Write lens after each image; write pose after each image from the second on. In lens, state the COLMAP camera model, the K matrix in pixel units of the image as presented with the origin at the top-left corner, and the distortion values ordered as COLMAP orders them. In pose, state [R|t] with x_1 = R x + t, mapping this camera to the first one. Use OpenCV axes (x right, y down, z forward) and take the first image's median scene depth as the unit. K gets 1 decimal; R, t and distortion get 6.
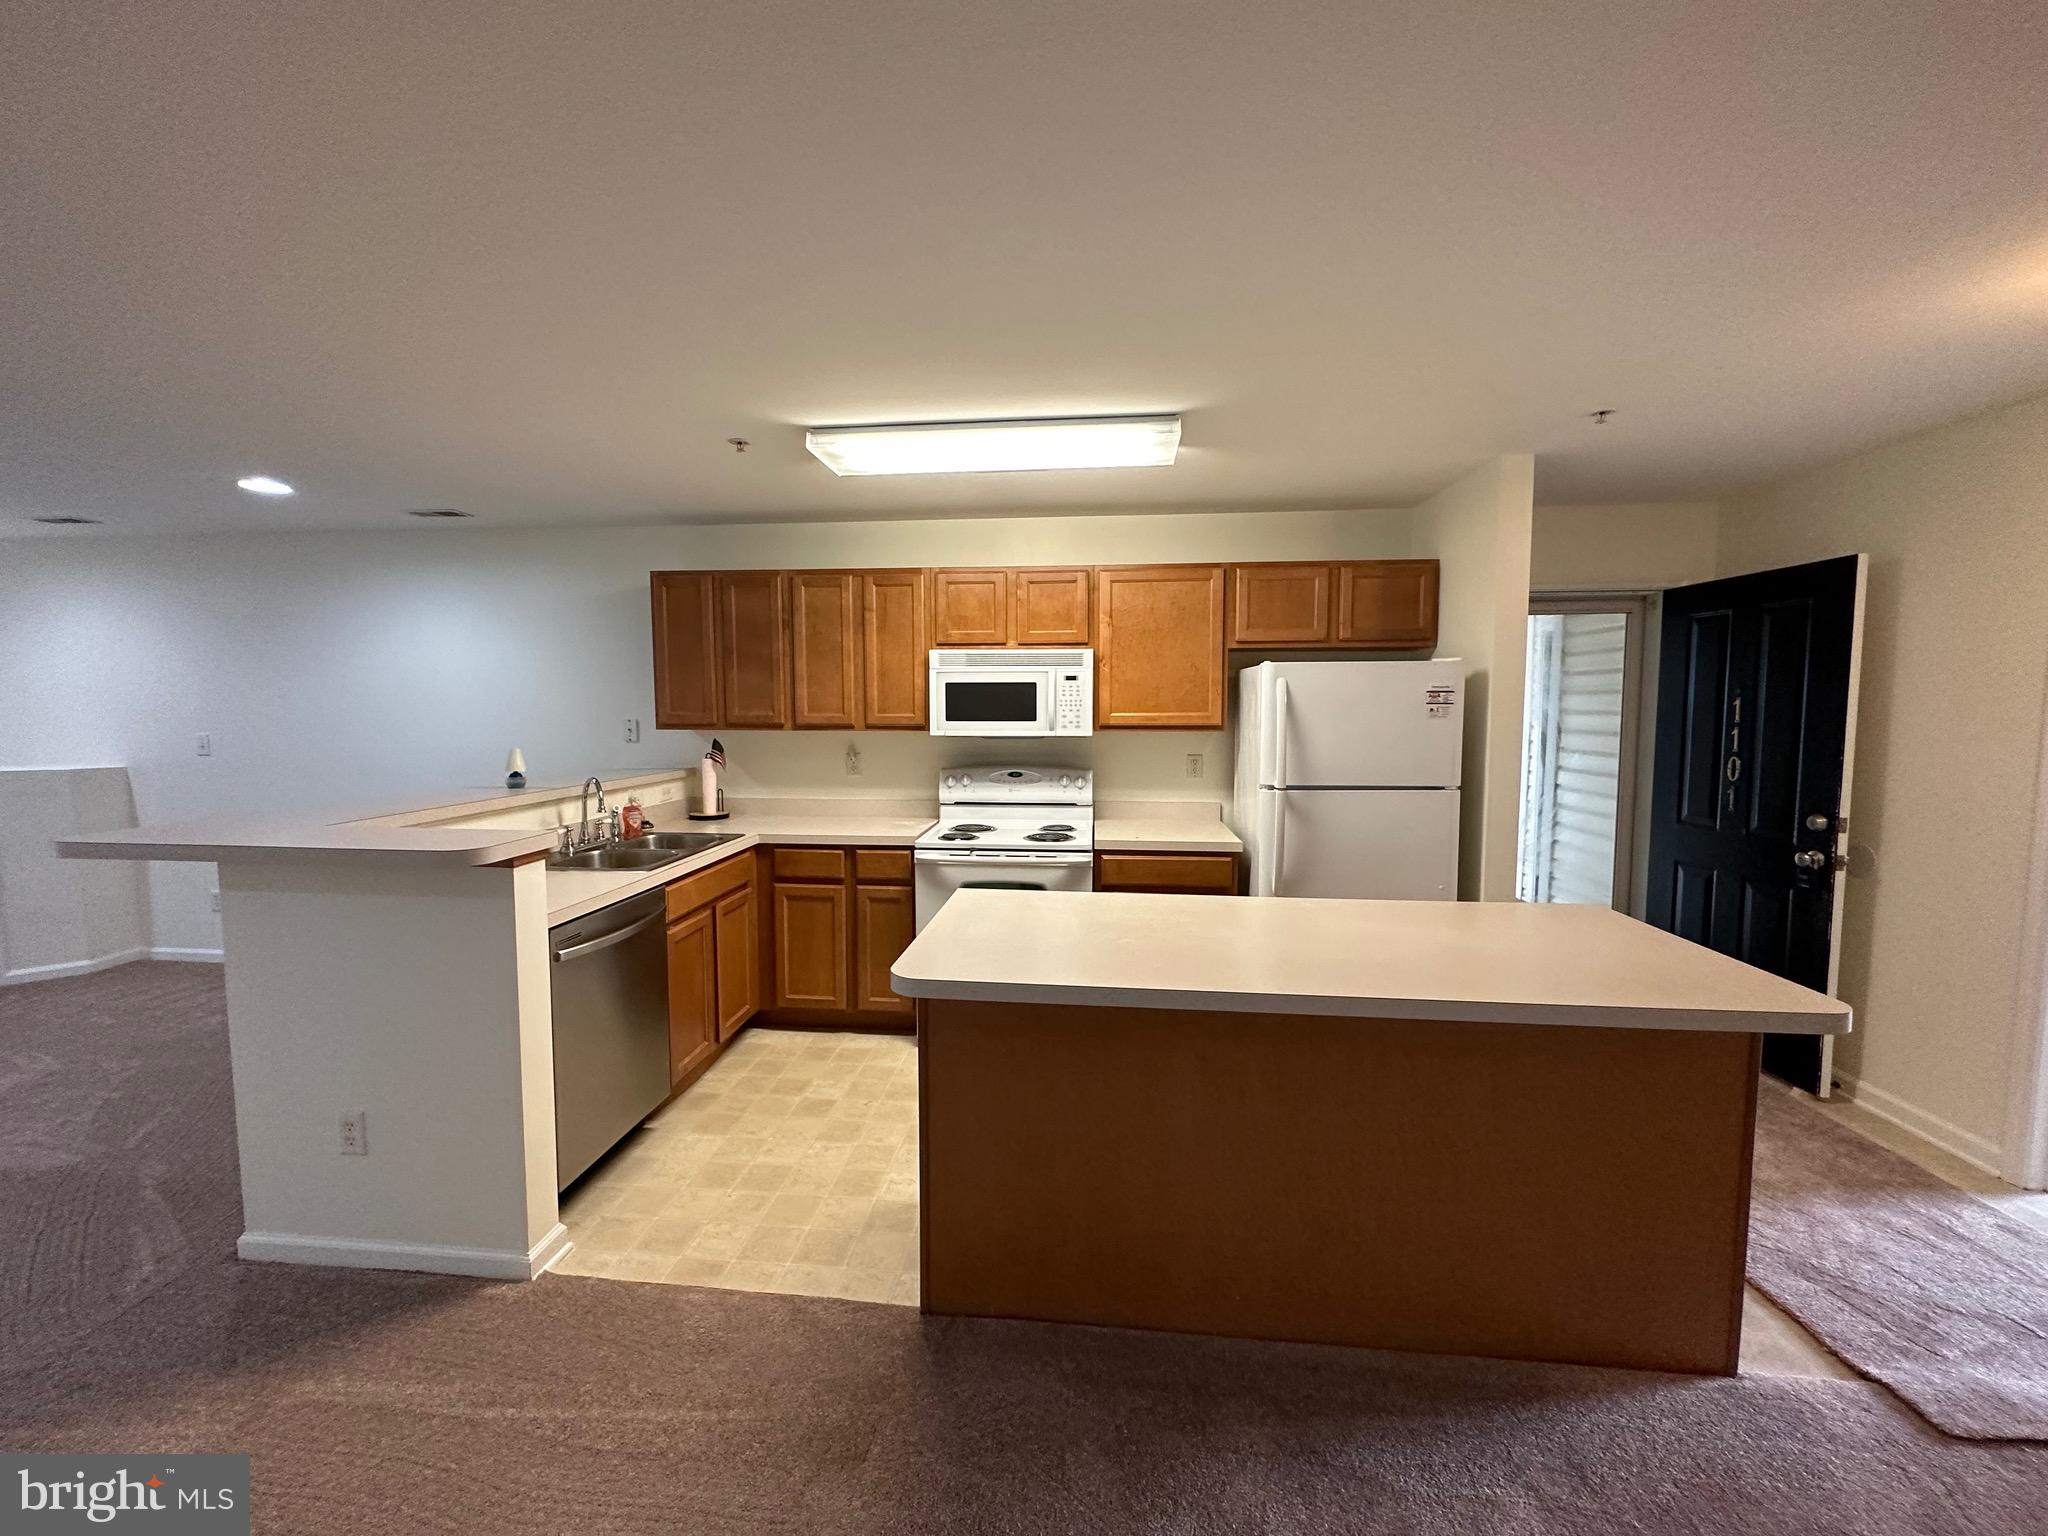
lens RADIAL K [[818.3, 0, 1019.6], [0, 818.3, 764.9], [0, 0, 1]] dist [-0.001247, -0.000028]
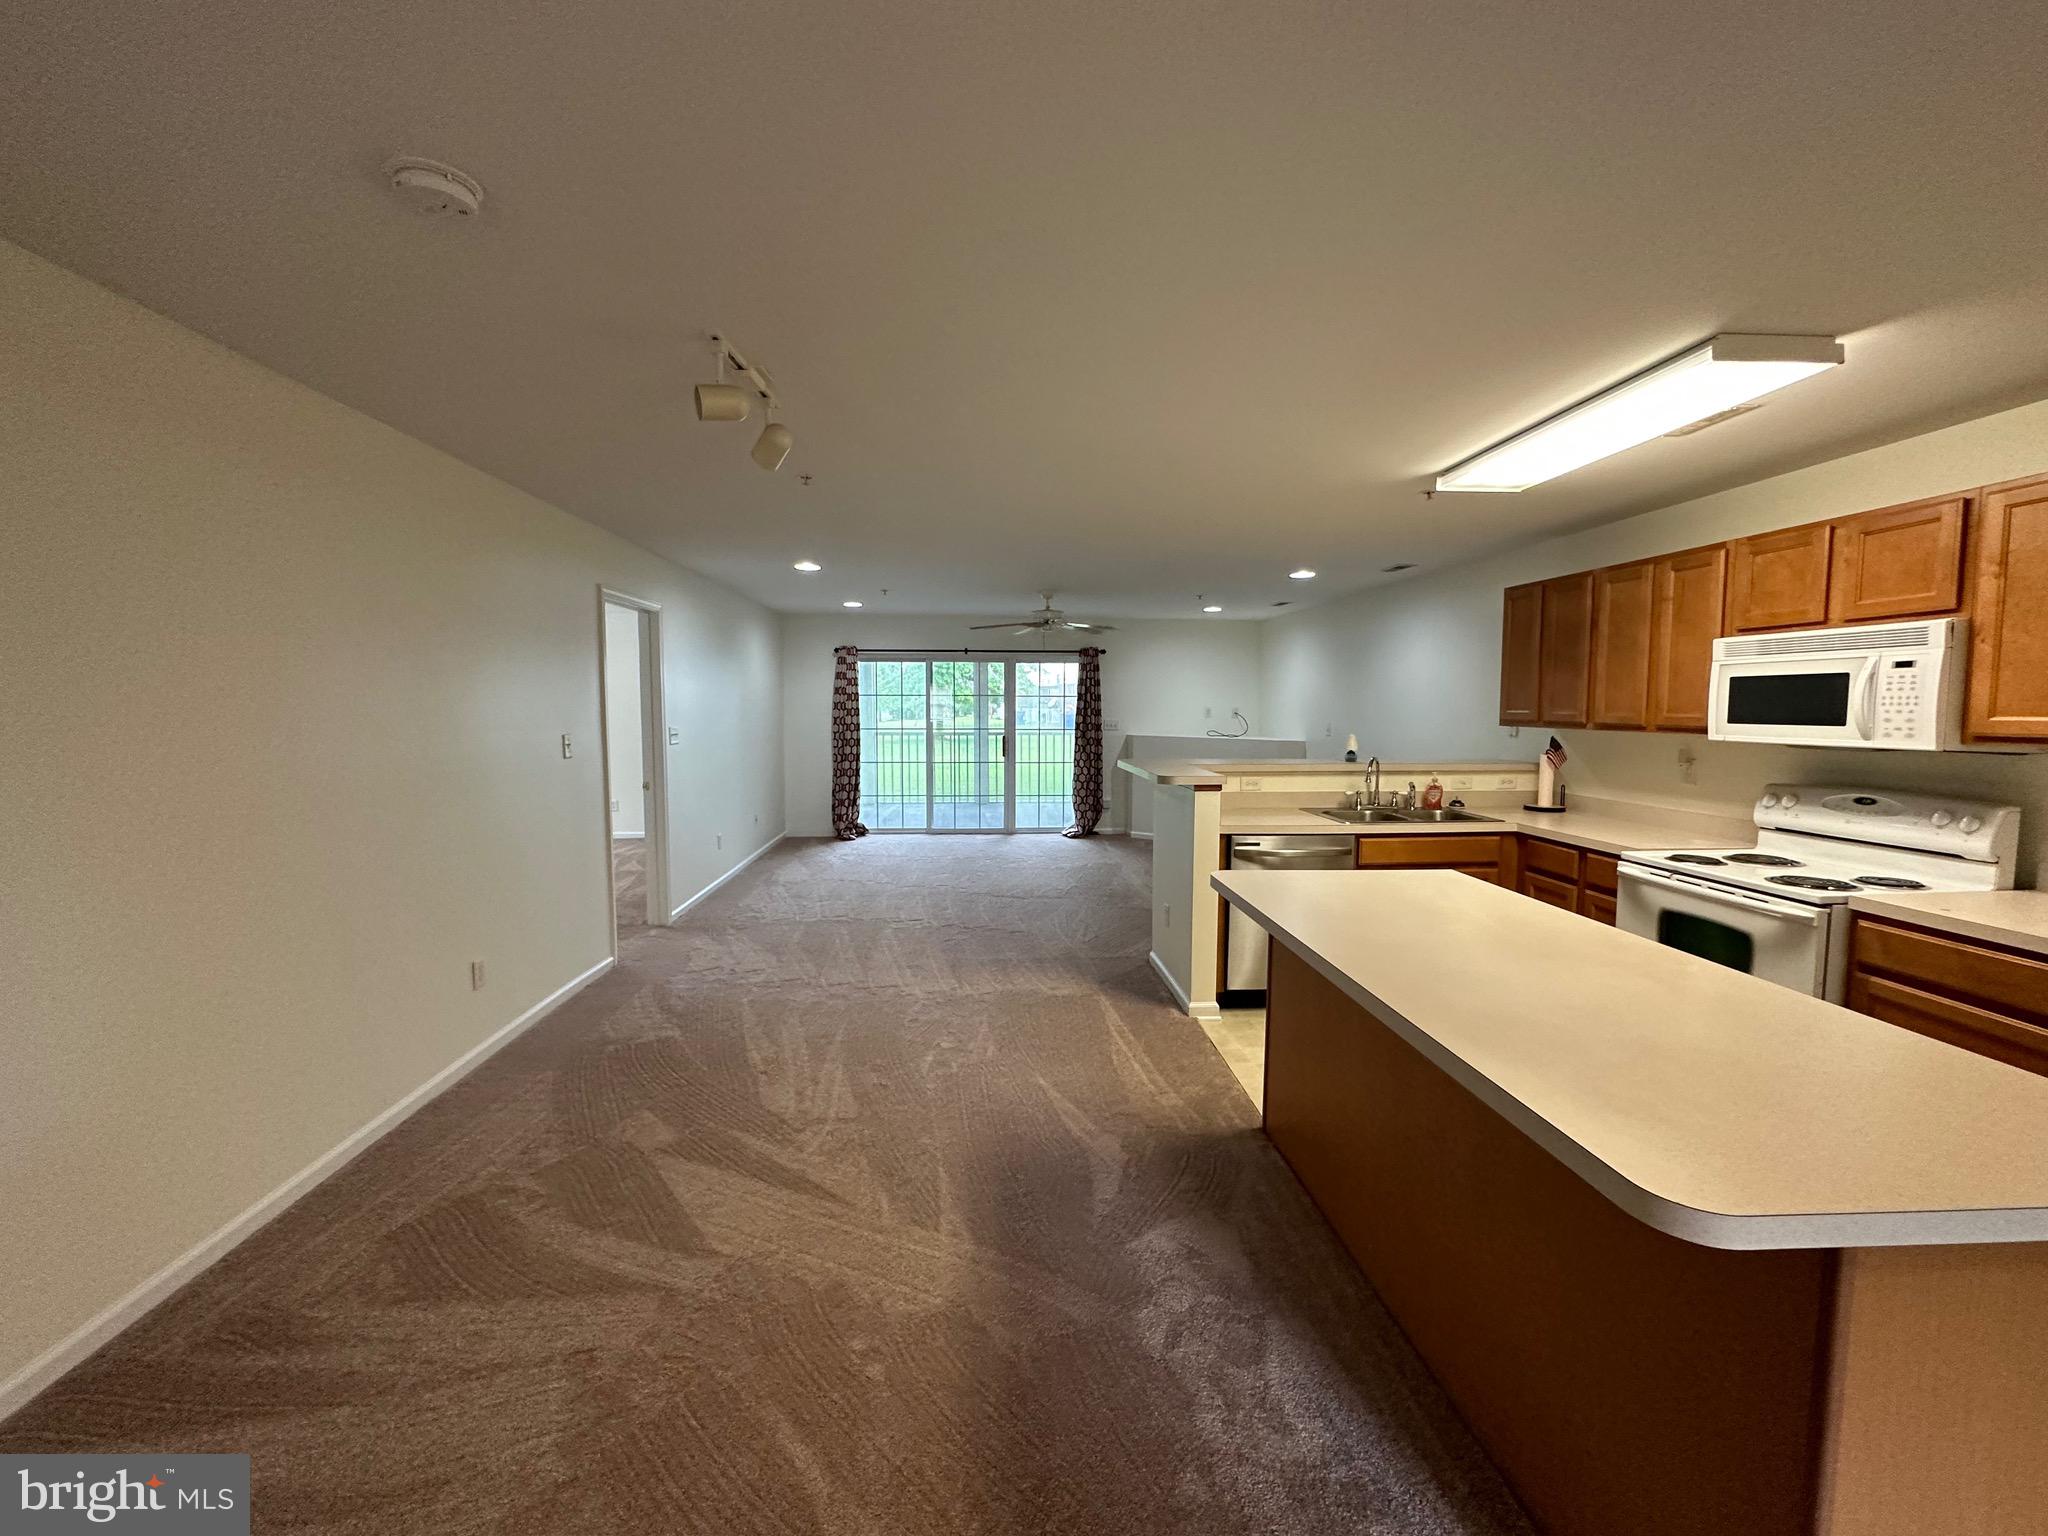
lens RADIAL K [[818.3, 0, 1017.6], [0, 818.3, 768.9], [0, 0, 1]] dist [-0.001247, -0.000028]
pose [[0.158131, 0.075730, -0.984510, 0.616285], [-0.076020, 0.995029, 0.064329, -0.006347], [0.984487, 0.064670, 0.163102, 0.160062]]
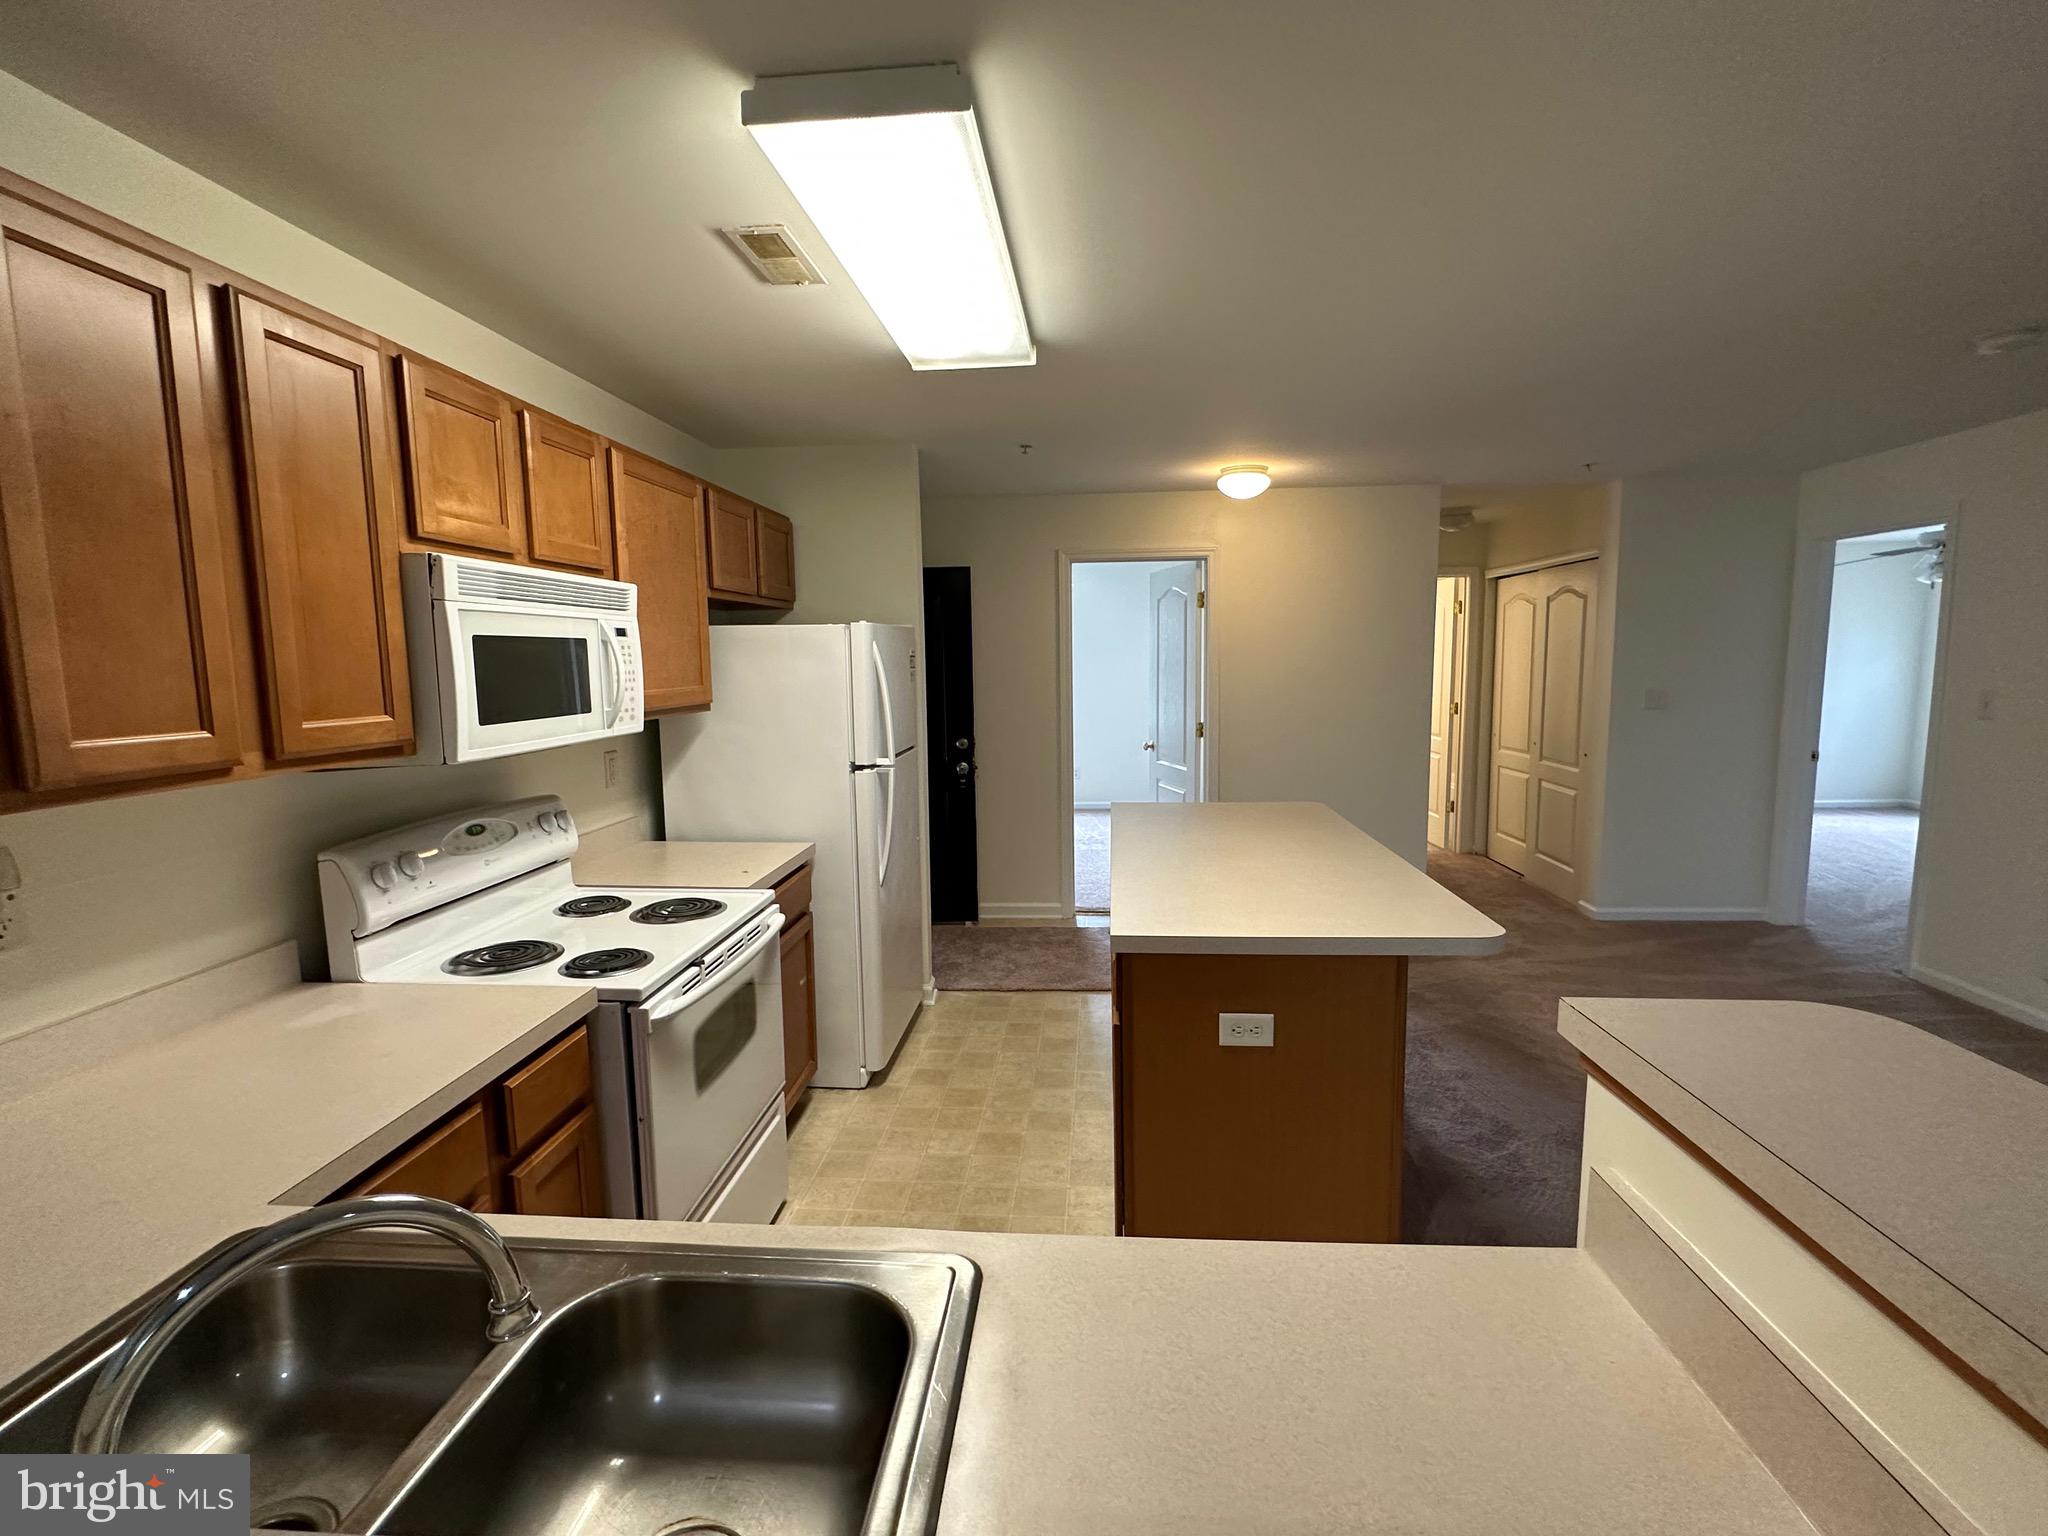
lens RADIAL K [[934.2, 0, 1022.7], [0, 934.2, 761.3], [0, 0, 1]] dist [-0.000160, 0.000047]
pose [[-0.014507, -0.112369, 0.993561, -0.584147], [0.094384, 0.989075, 0.113240, -0.063575], [-0.995430, 0.095419, -0.003743, 0.722490]]
